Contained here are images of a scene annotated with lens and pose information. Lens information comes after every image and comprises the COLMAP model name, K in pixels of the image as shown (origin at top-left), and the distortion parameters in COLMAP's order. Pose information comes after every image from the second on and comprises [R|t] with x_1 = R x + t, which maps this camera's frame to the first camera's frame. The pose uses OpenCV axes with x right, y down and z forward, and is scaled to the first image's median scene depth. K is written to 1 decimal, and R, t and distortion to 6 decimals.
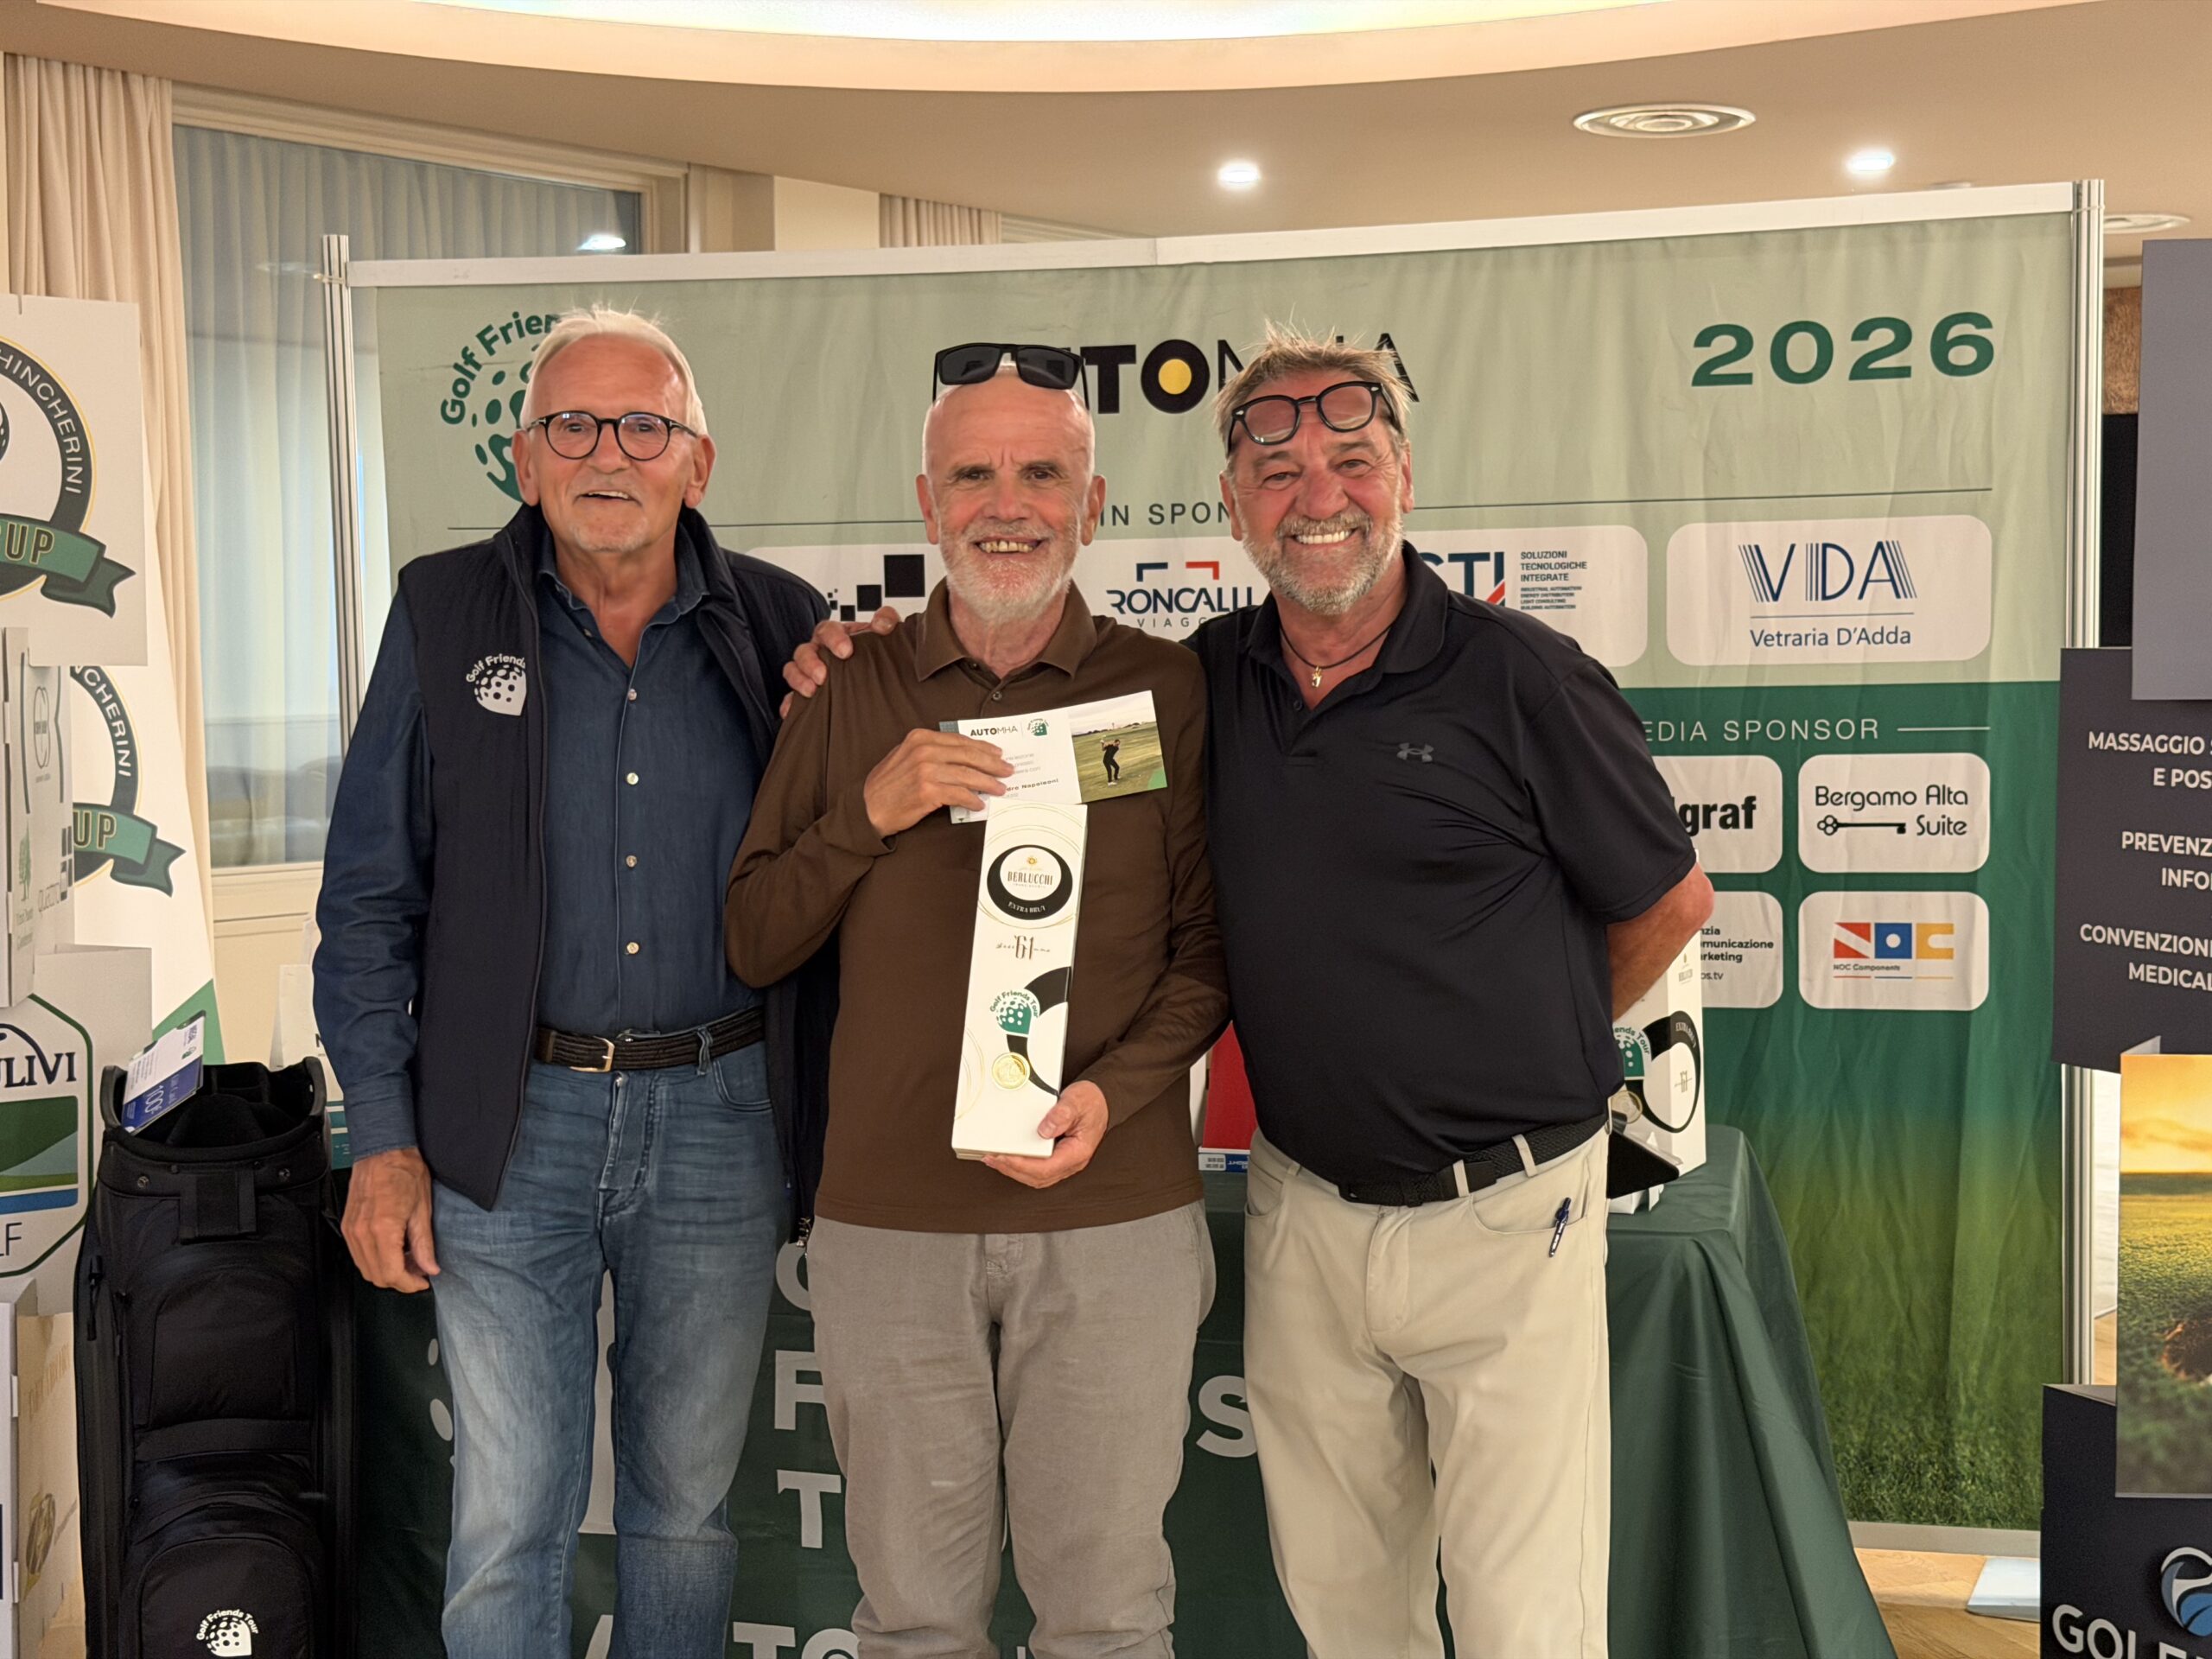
lens RADIAL K [[3088.4, 0, 1098.5], [0, 3088.4, 819.3], [0, 0, 1]] dist [0.168756, -0.323275]
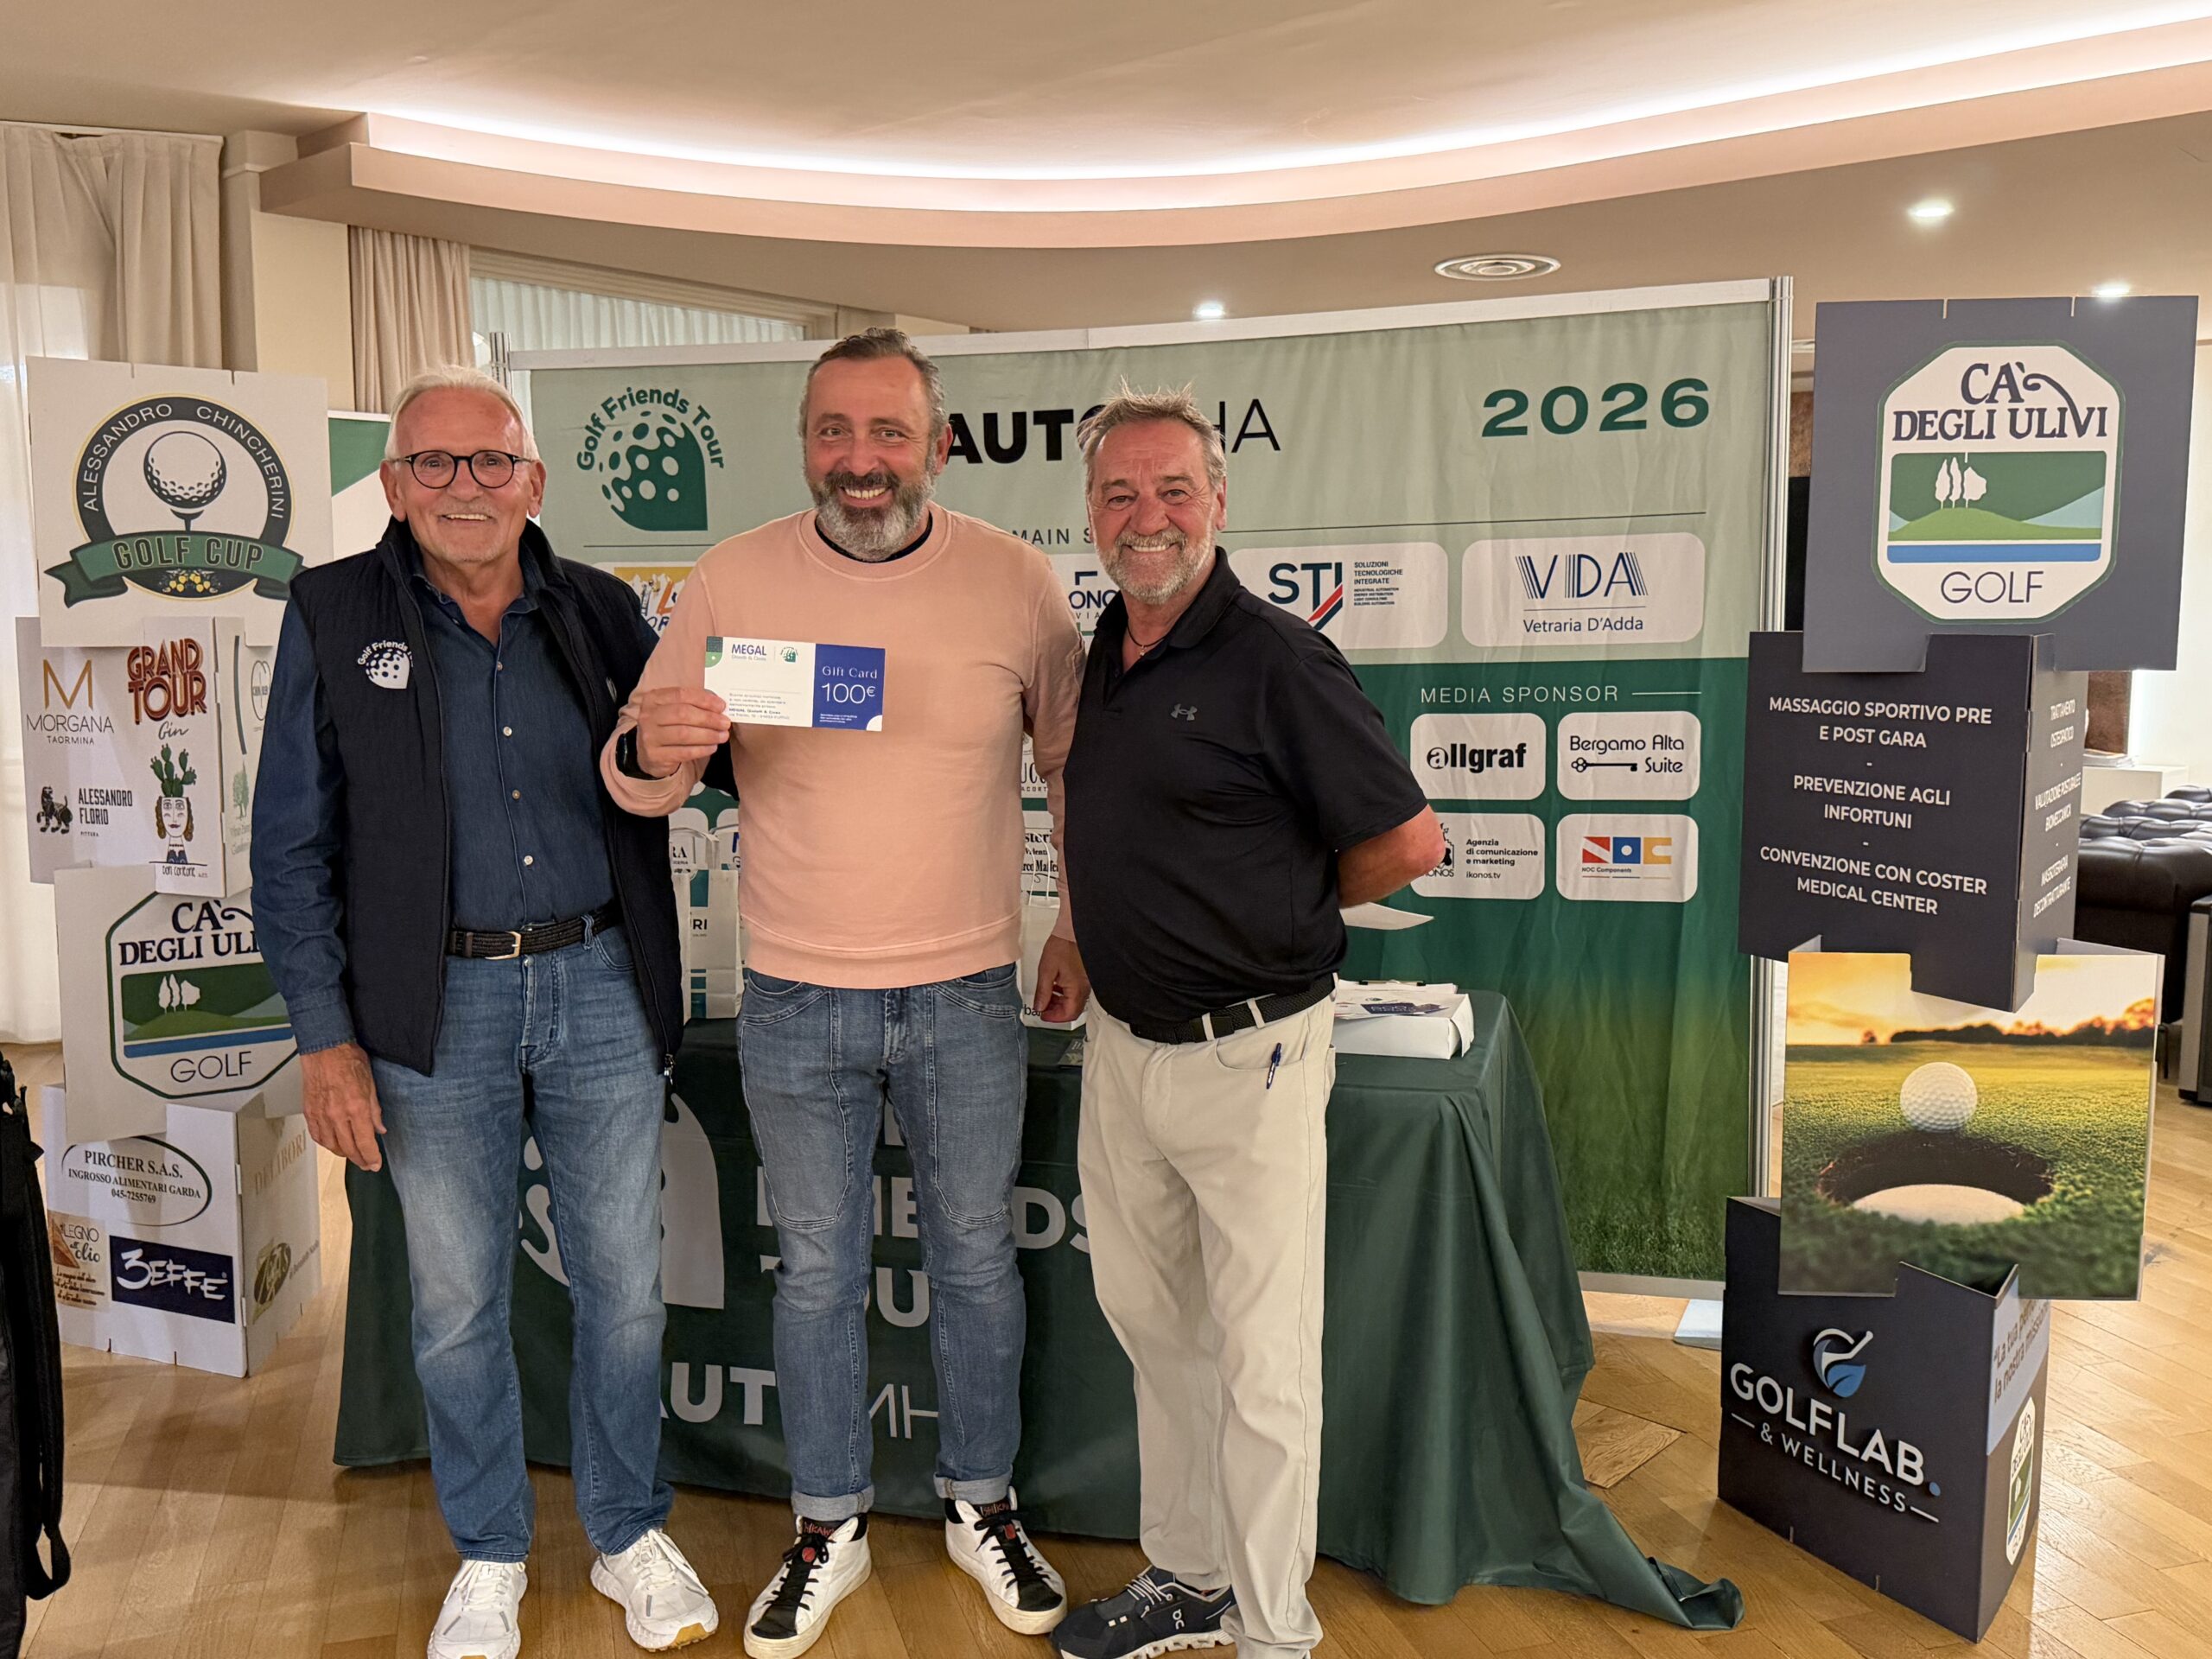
lens RADIAL K [[1896.9, 0, 1109.3], [0, 1896.9, 827.2], [0, 0, 1]] dist [0.170994, -0.355780]
pose [[0.999332, 0.003019, -0.036429, 0.061248], [-0.001397, 0.999010, 0.044464, -0.007761], [0.036527, -0.044383, 0.998347, 0.163543]]
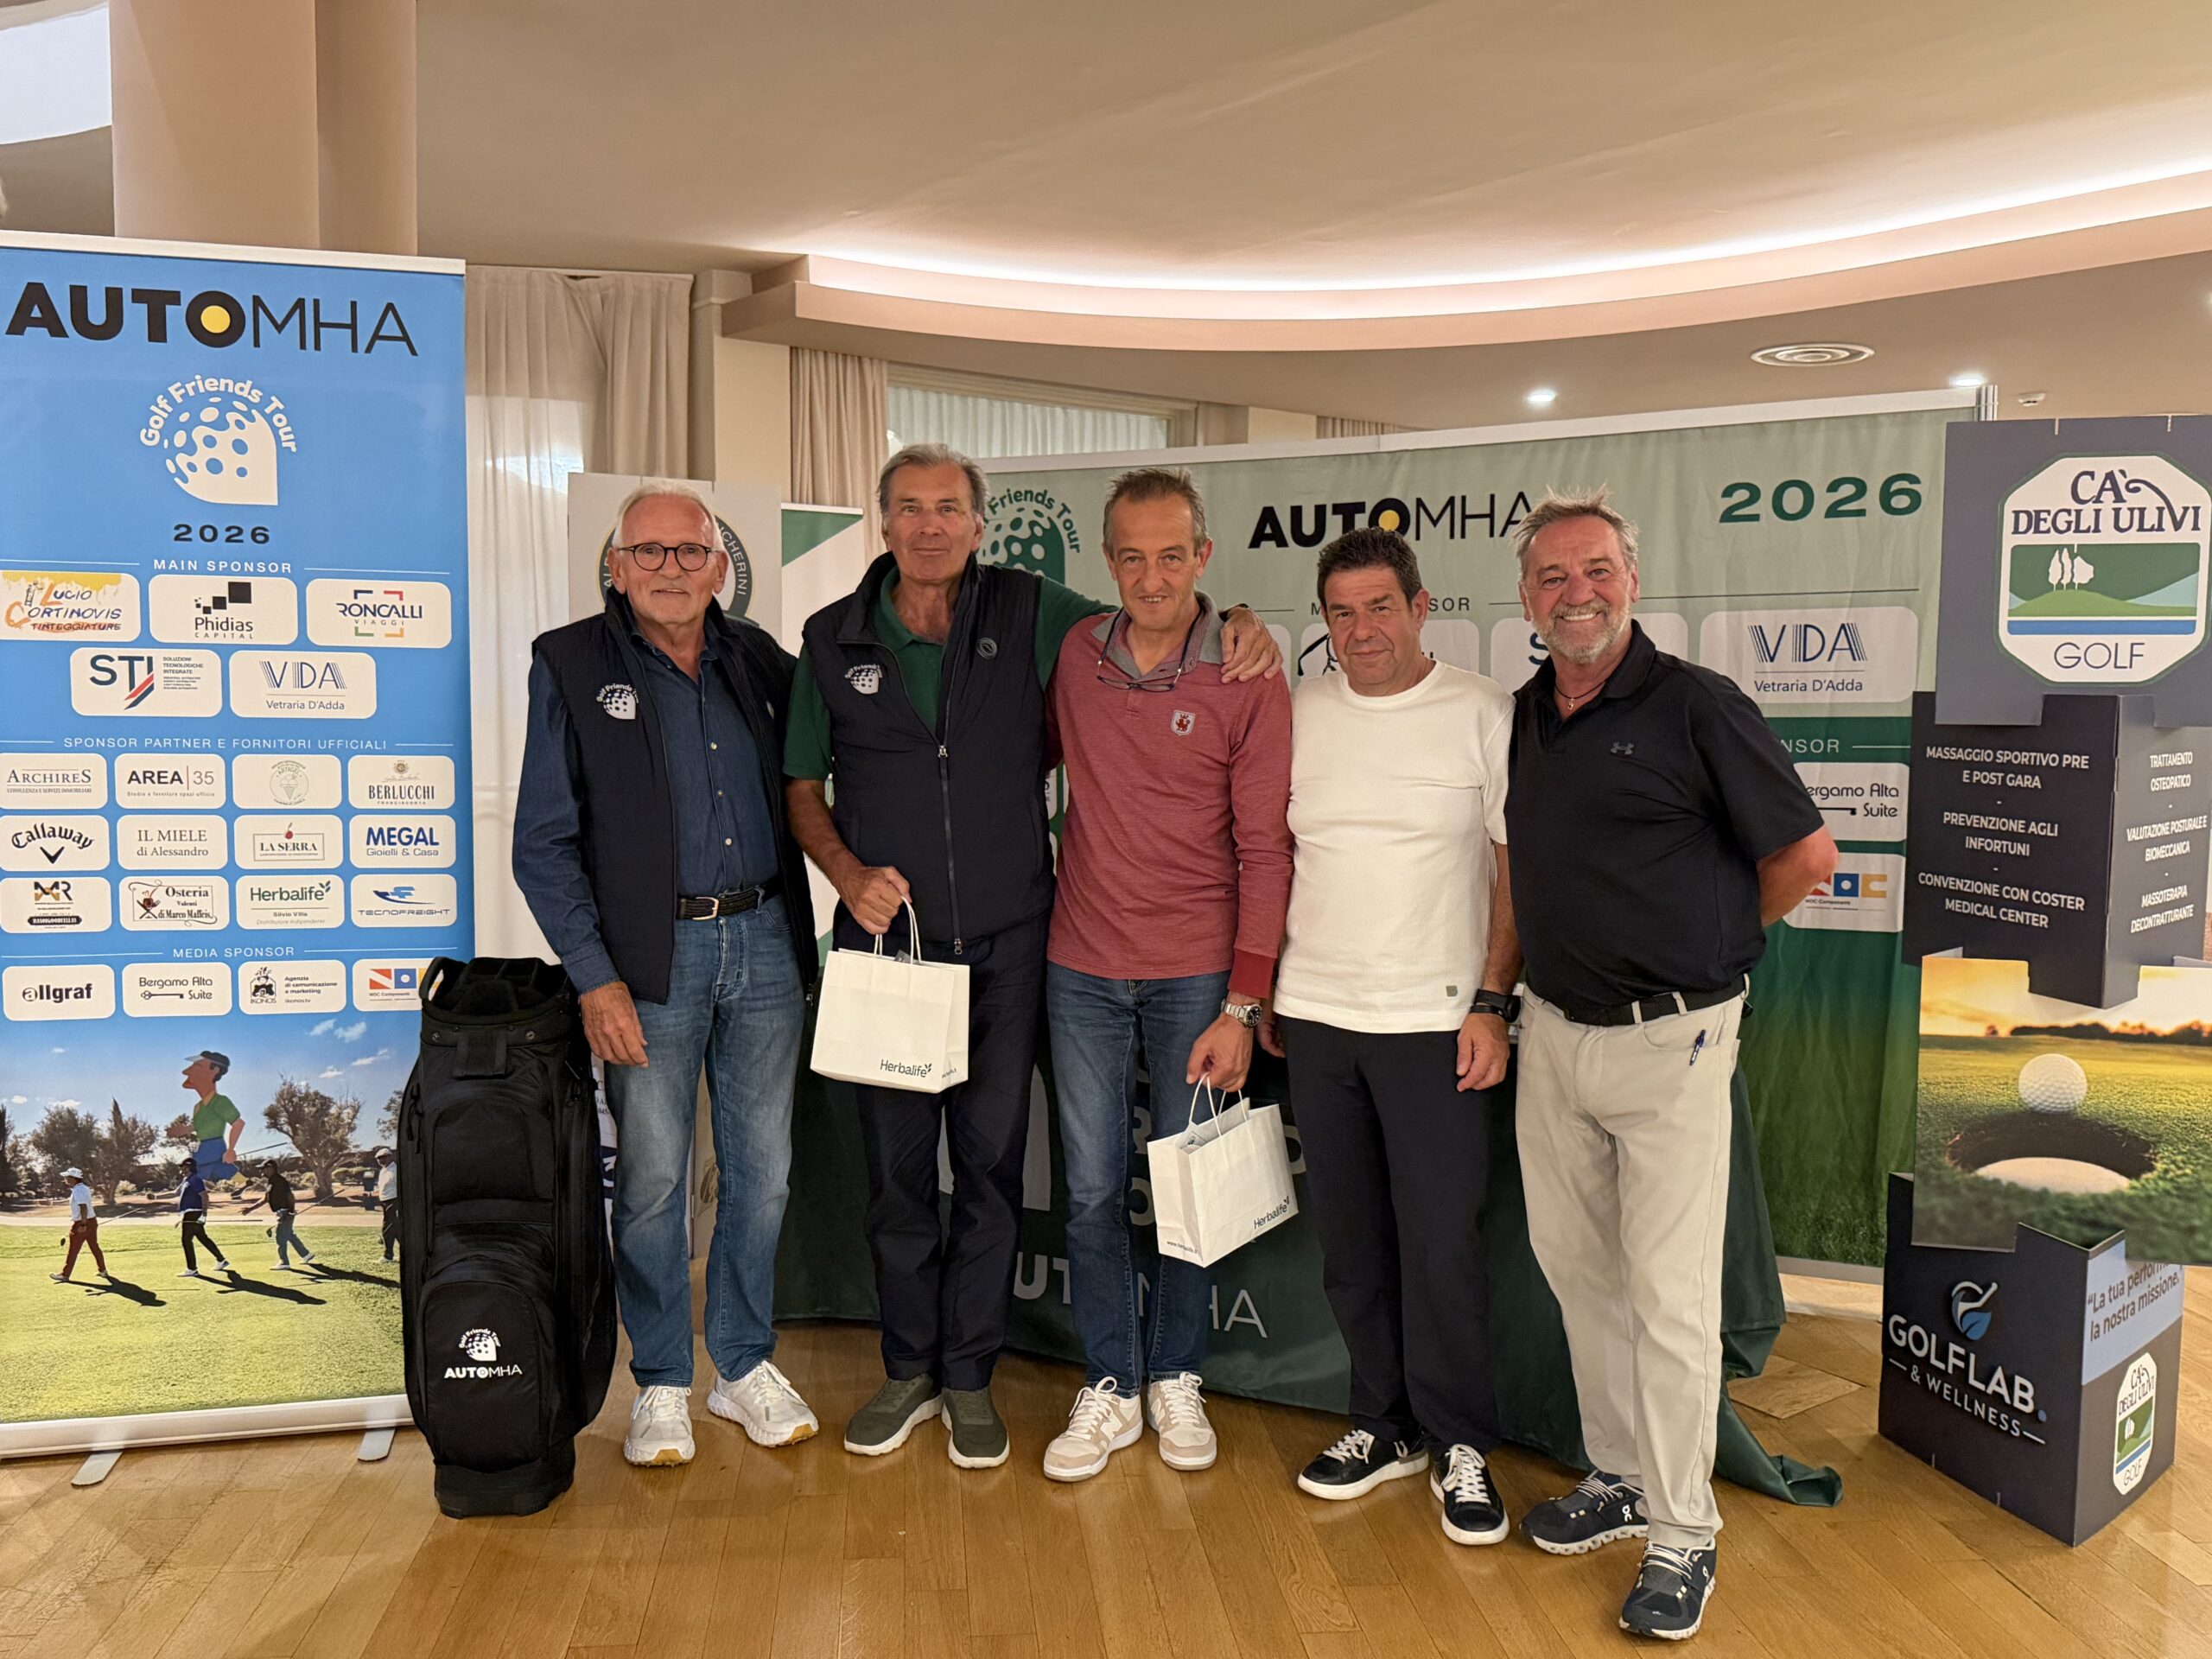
lens RADIAL K [[1907.9, 0, 1120.5], [0, 1907.9, 834.7], [0, 0, 1]] dist [0.116760, -0.234255]
pose [[0.974451, 0.028085, -0.222837, 0.119105], [-0.025085, 0.999553, 0.016283, 0.007754], [0.223195, -0.010277, 0.974720, -0.003041]]
